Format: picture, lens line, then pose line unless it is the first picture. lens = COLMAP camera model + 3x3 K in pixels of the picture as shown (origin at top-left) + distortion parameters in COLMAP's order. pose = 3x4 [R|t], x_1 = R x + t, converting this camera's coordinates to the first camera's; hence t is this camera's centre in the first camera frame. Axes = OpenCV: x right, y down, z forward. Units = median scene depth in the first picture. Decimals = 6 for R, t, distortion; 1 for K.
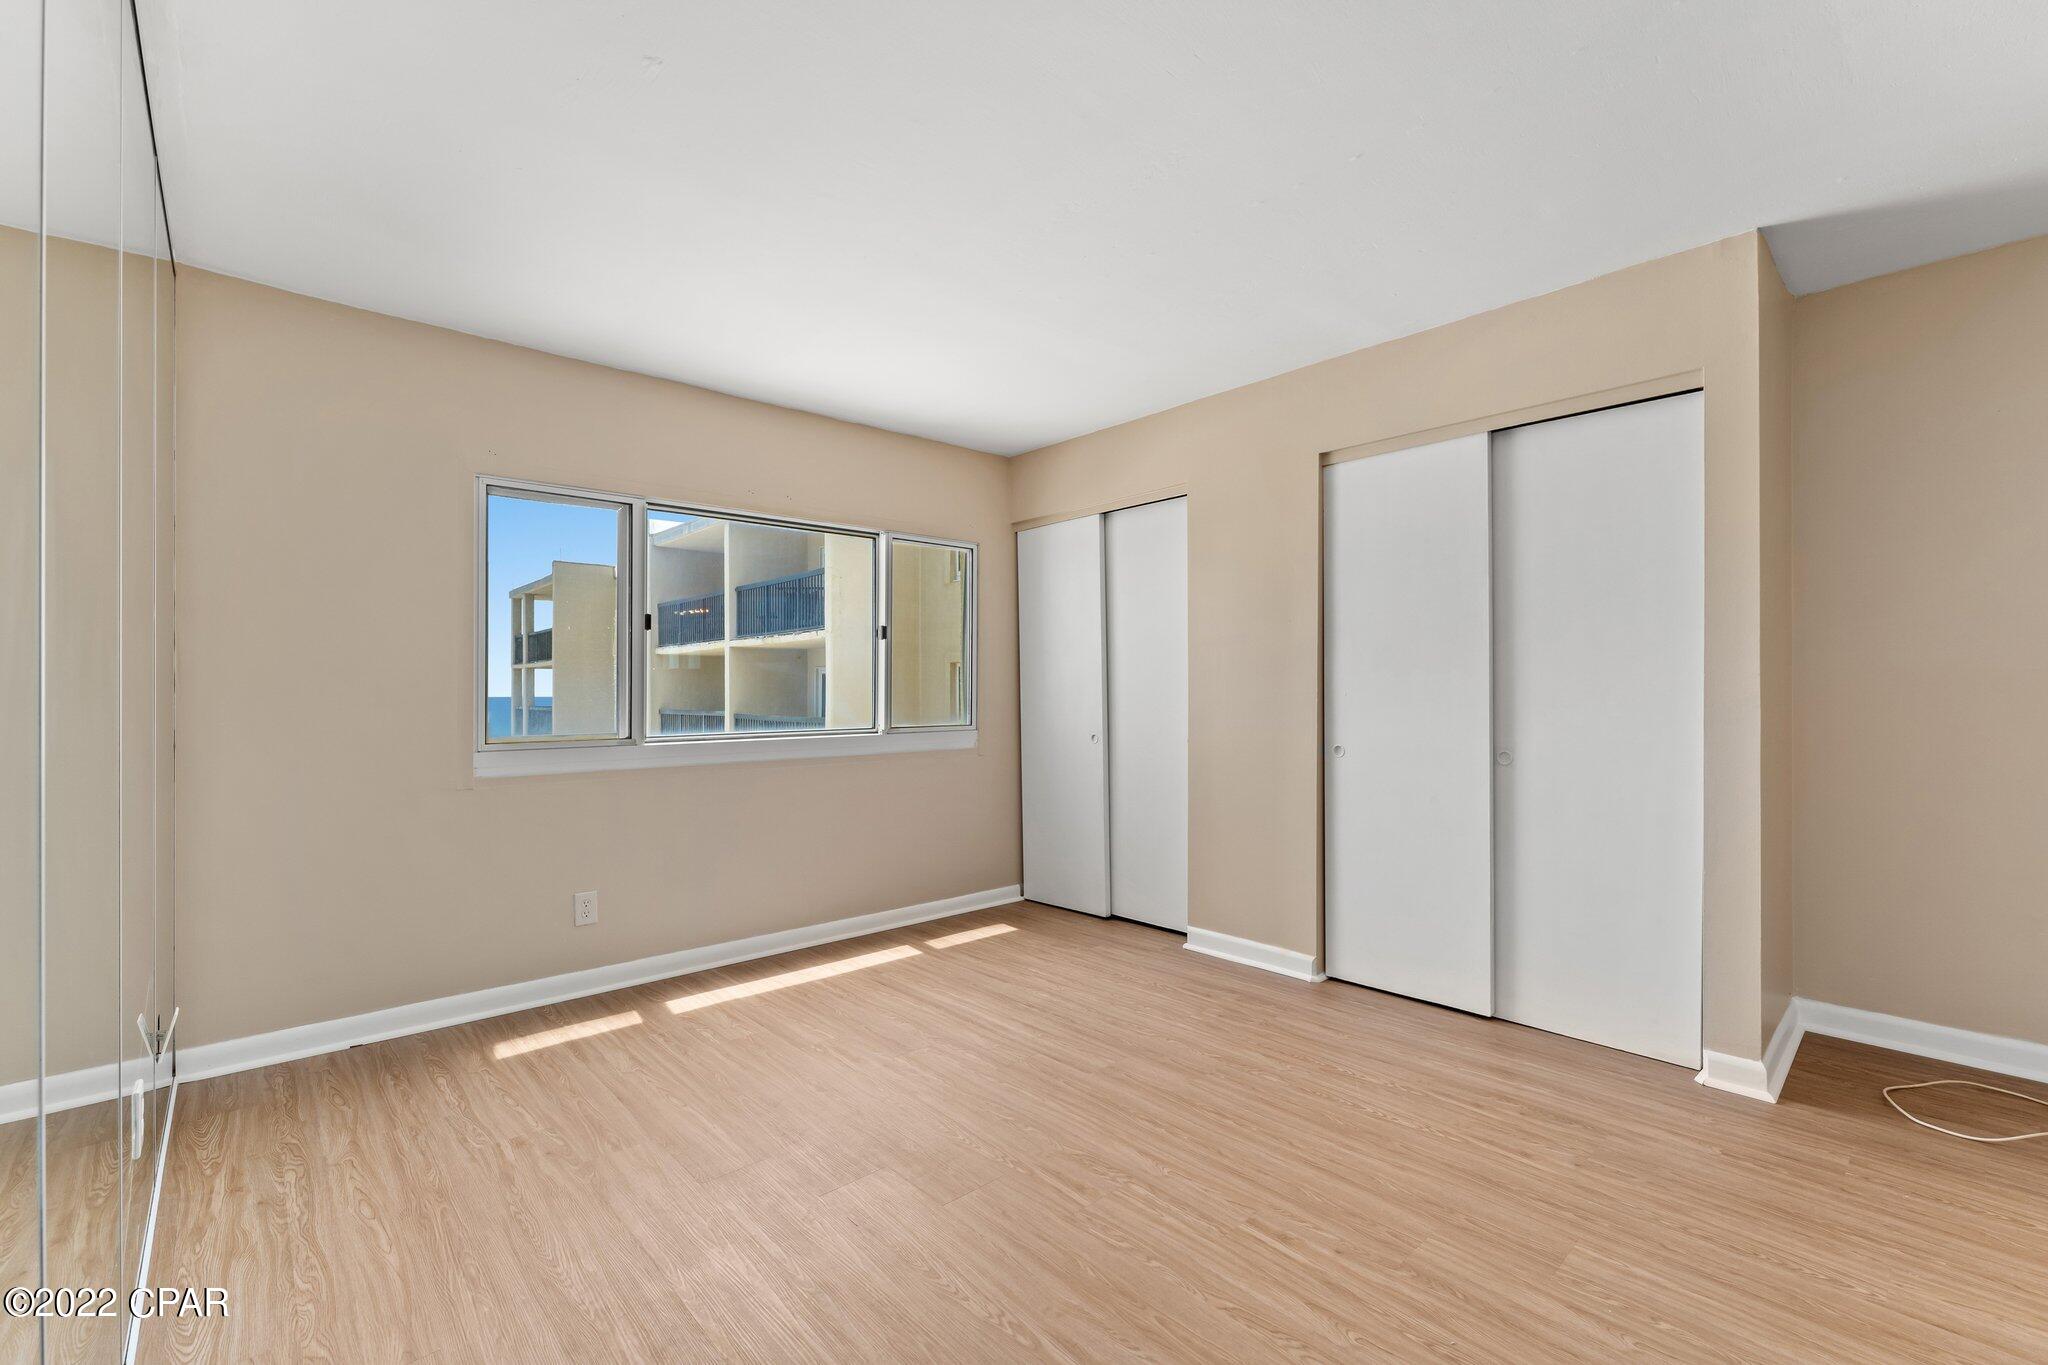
lens RADIAL K [[870.8, 0, 1017.1], [0, 870.8, 674.5], [0, 0, 1]] dist [0.000361, 0.000057]
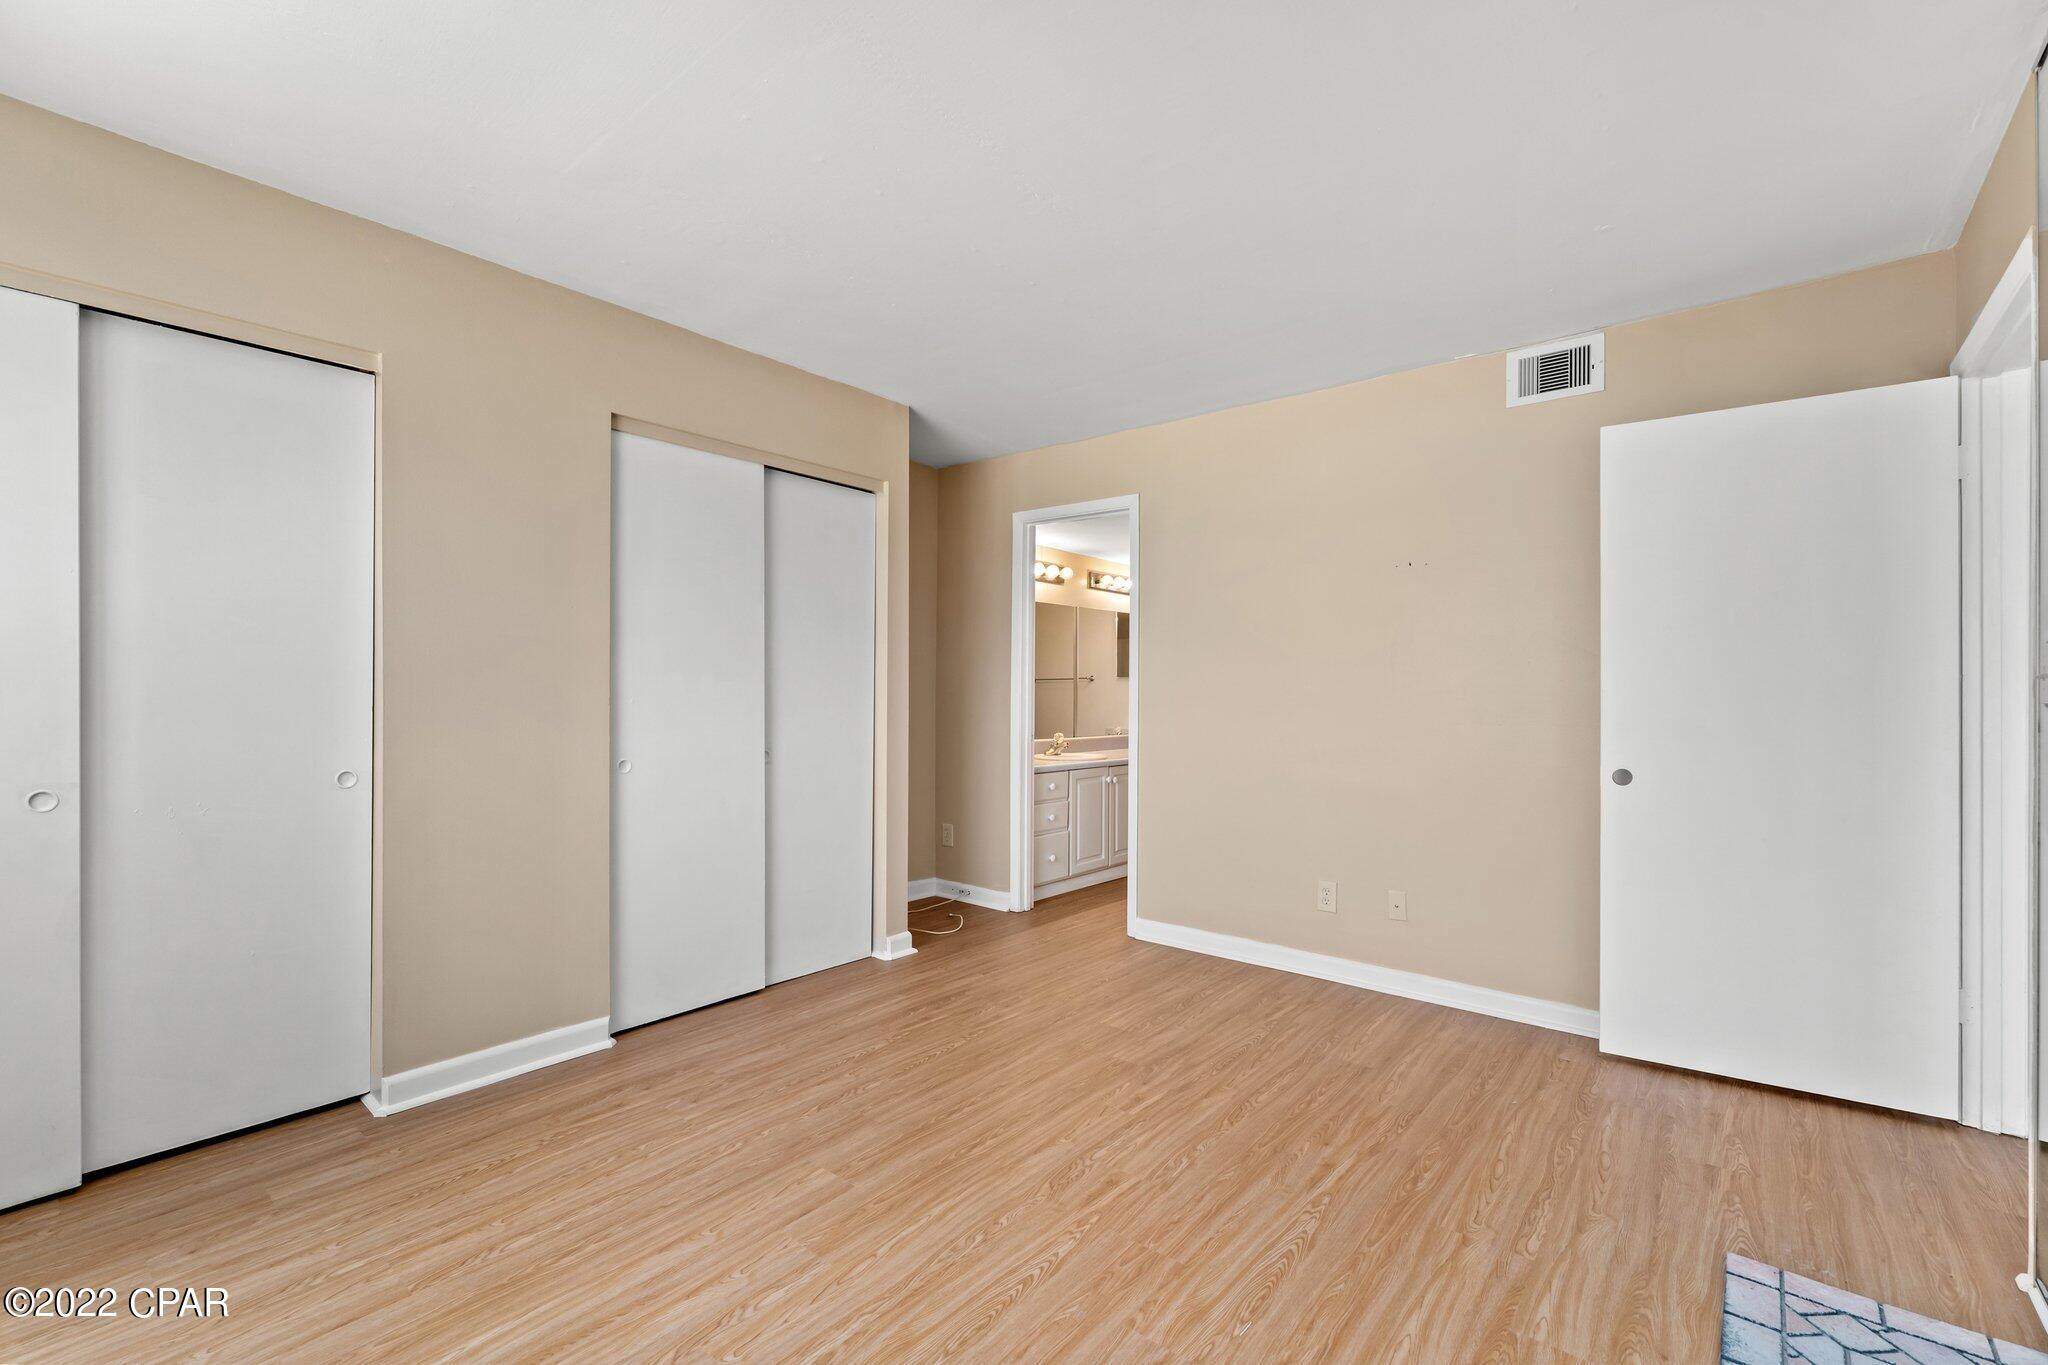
lens RADIAL K [[870.8, 0, 1020.2], [0, 870.8, 702.9], [0, 0, 1]] dist [0.000361, 0.000057]
pose [[-0.139725, -0.004187, 0.990182, -0.676360], [-0.023778, 0.999717, 0.000872, 0.017449], [-0.989905, -0.023422, -0.139785, 0.919982]]
